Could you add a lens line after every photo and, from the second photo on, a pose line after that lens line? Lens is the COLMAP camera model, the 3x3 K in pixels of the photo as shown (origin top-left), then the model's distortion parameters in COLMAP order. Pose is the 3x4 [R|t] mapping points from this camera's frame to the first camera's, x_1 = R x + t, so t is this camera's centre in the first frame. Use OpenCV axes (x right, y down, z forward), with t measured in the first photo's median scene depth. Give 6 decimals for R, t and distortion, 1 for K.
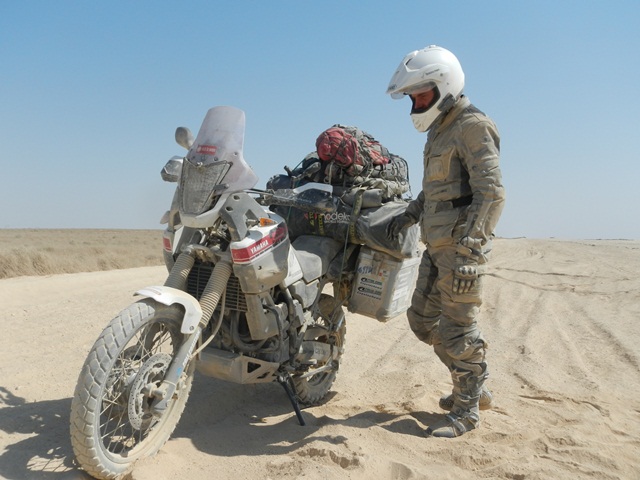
lens RADIAL K [[668.8, 0, 319.3], [0, 668.8, 240.0], [0, 0, 1]] dist [-0.012250, 0.000000]
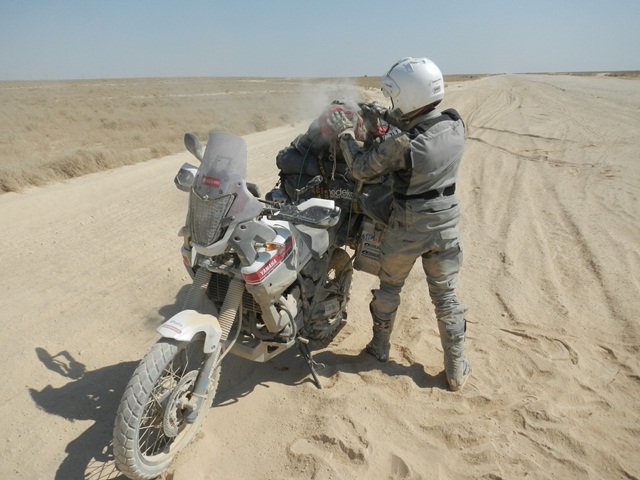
lens RADIAL K [[527.9, 0, 323.0], [0, 527.9, 239.7], [0, 0, 1]] dist [-0.012505, 0.014234]
pose [[0.998740, -0.037698, -0.033138, 0.028186], [0.045380, 0.960305, 0.275237, -0.255958], [0.021447, -0.276394, 0.960805, 0.181047]]
